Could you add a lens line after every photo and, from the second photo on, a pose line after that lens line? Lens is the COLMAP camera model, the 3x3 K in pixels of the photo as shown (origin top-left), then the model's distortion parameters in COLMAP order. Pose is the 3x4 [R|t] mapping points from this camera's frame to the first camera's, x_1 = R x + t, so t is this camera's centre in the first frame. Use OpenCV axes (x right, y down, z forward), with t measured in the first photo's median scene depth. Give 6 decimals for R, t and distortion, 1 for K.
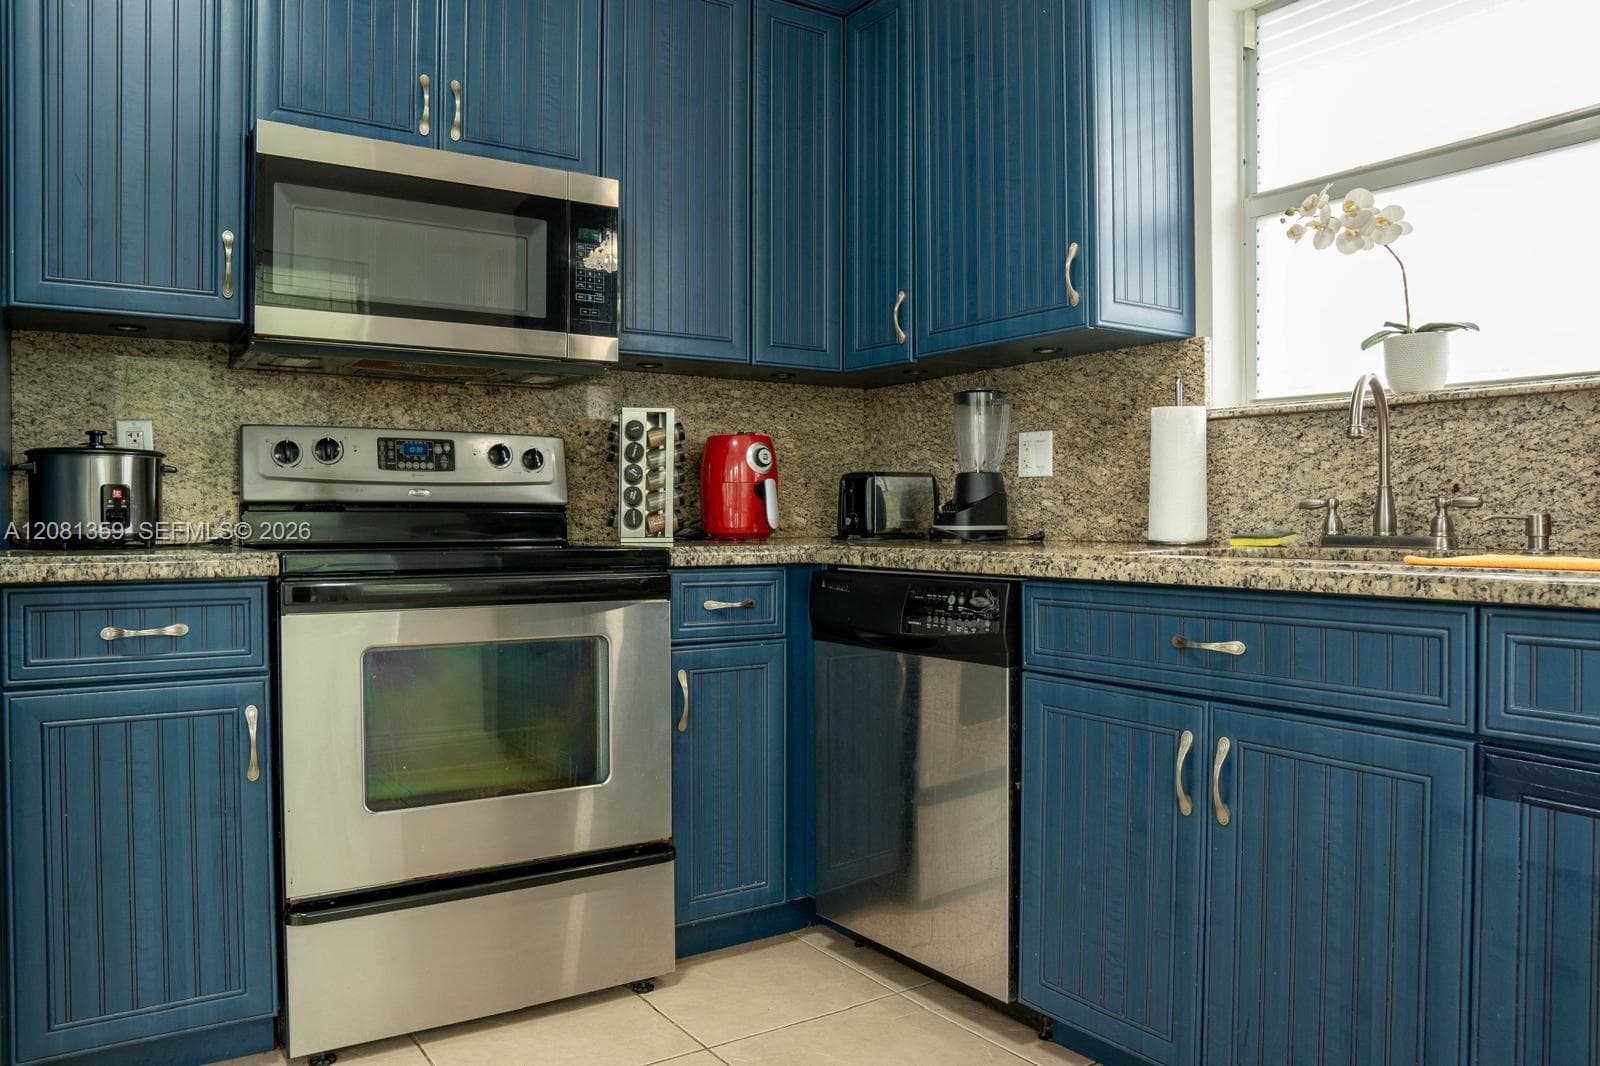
lens RADIAL K [[1115.3, 0, 800.0], [0, 1115.3, 533.0], [0, 0, 1]] dist [-0.111950, 0.072815]
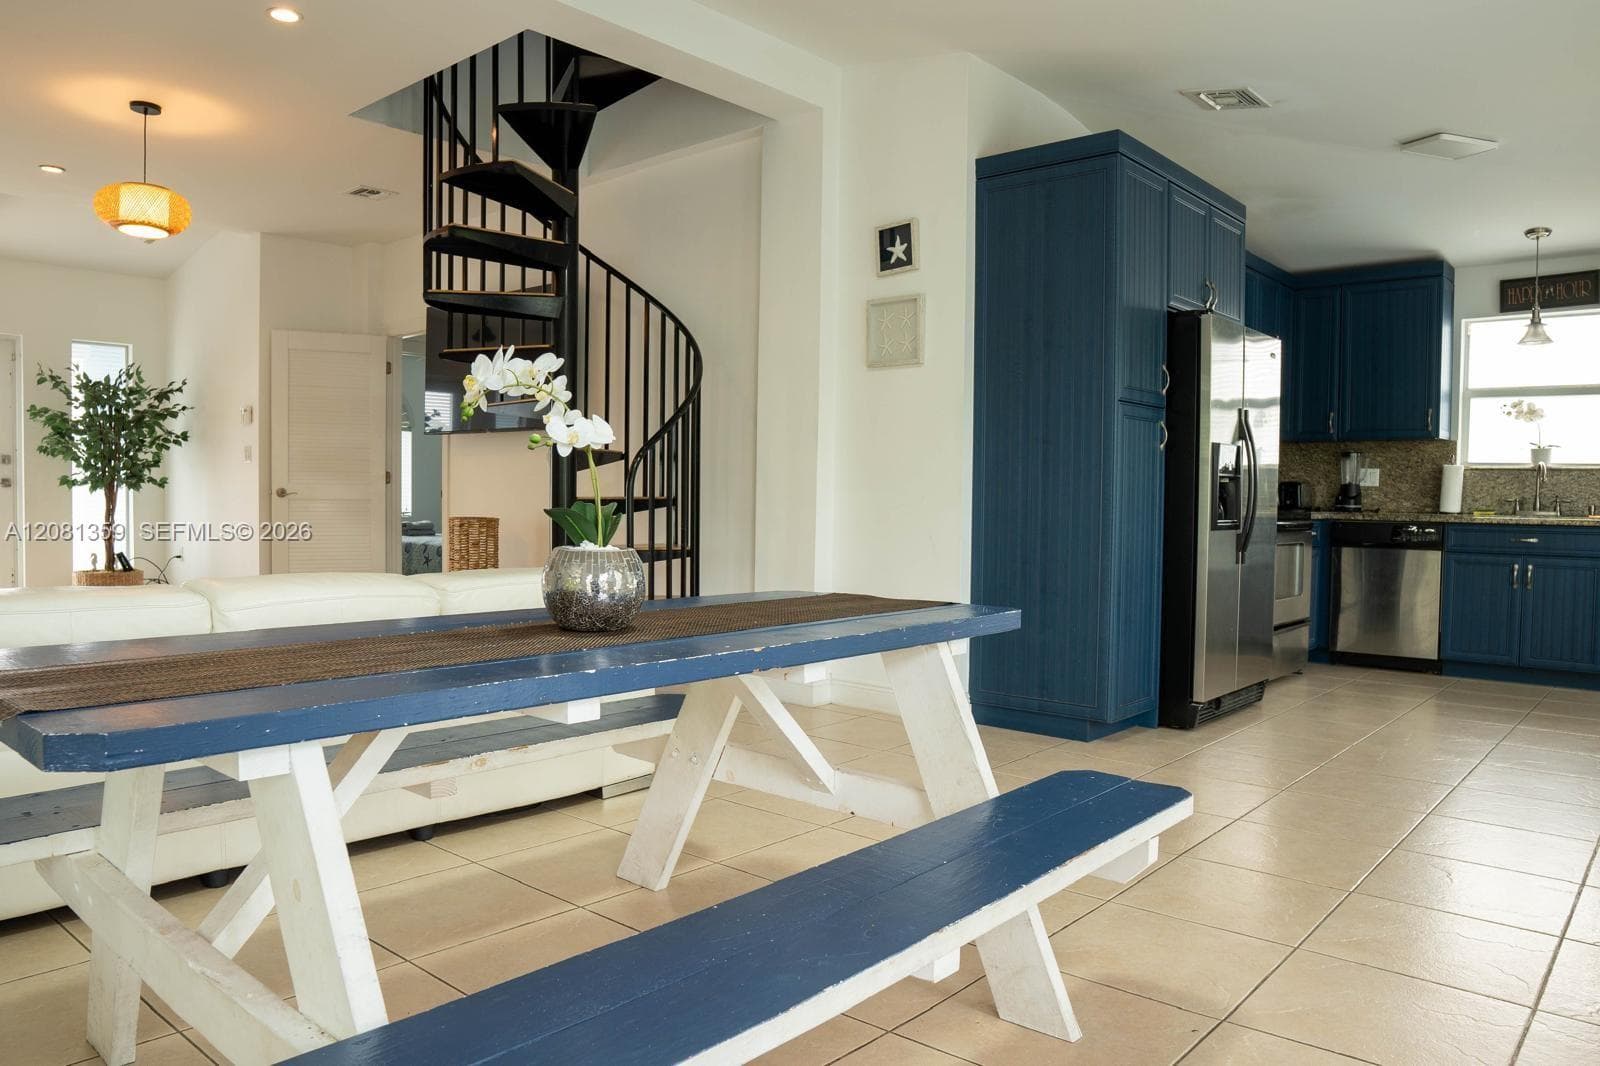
lens RADIAL K [[1115.3, 0, 800.0], [0, 1115.3, 533.0], [0, 0, 1]] dist [-0.111950, 0.072815]
pose [[0.966598, 0.005685, 0.256236, -2.055245], [-0.012084, 0.999653, 0.023408, 0.016866], [-0.256014, -0.025723, 0.966331, -1.314001]]
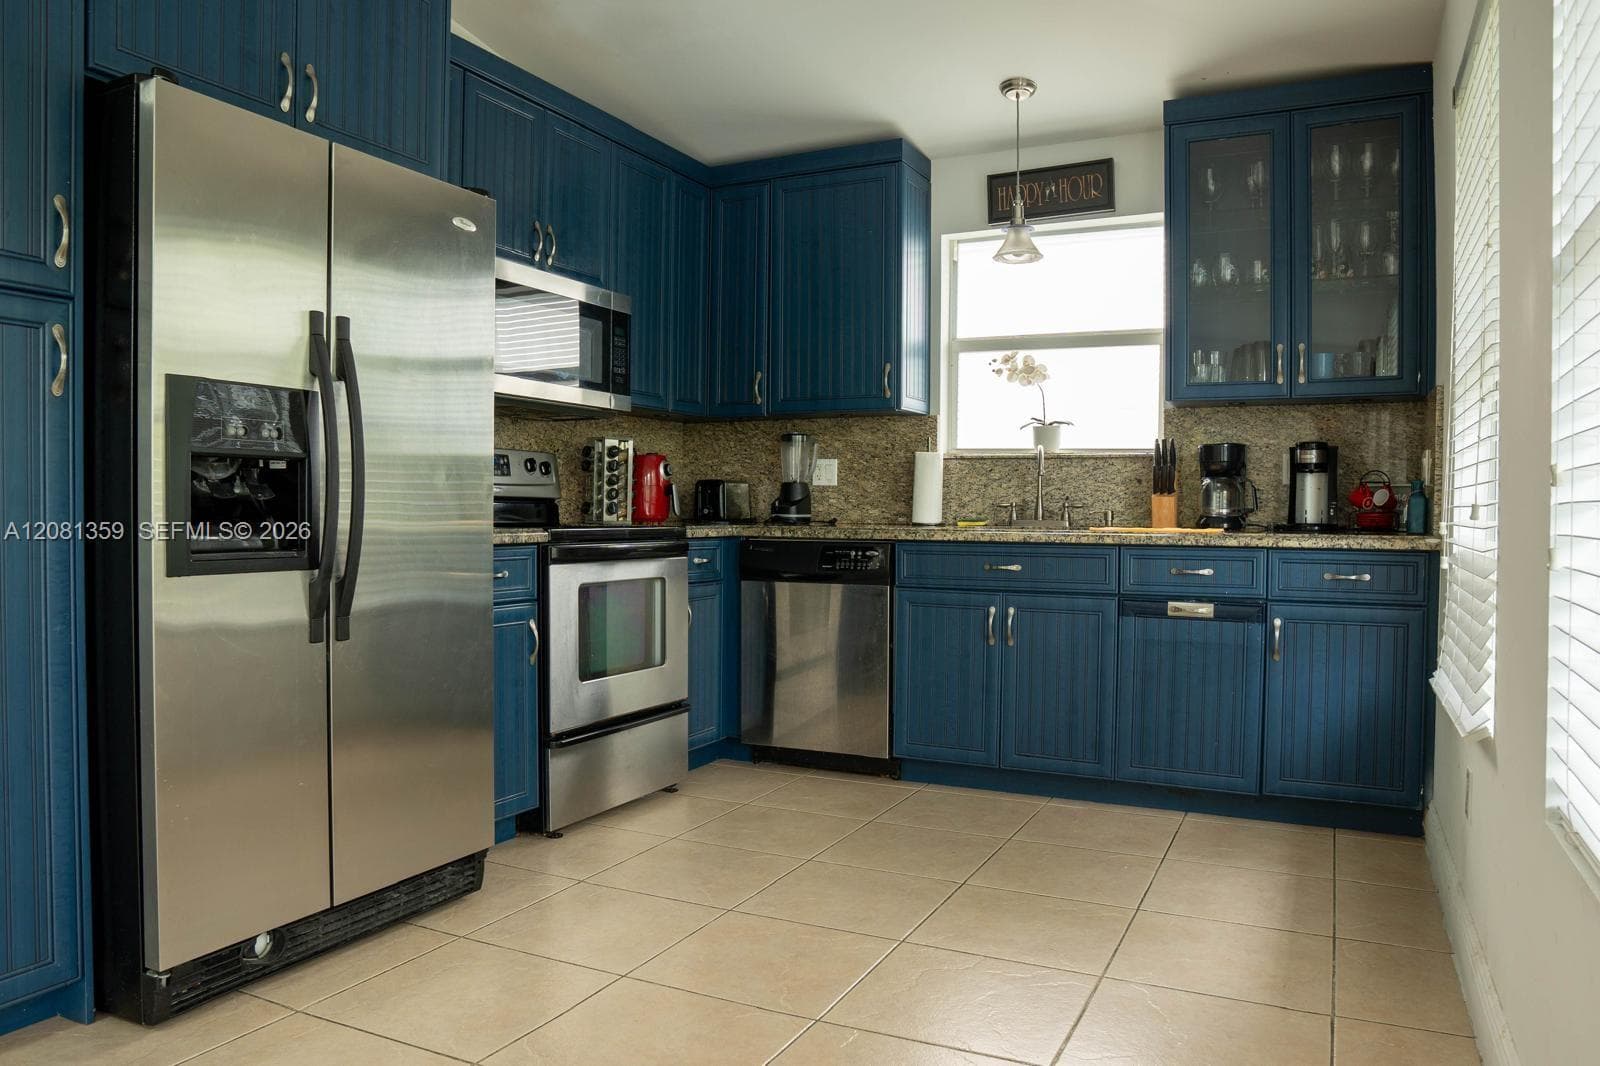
lens RADIAL K [[1115.3, 0, 800.0], [0, 1115.3, 533.0], [0, 0, 1]] dist [-0.111950, 0.072815]
pose [[0.867594, -0.003595, 0.497260, -0.814449], [-0.001574, 0.999949, 0.009975, 0.005836], [-0.497270, -0.009437, 0.867544, -0.563230]]
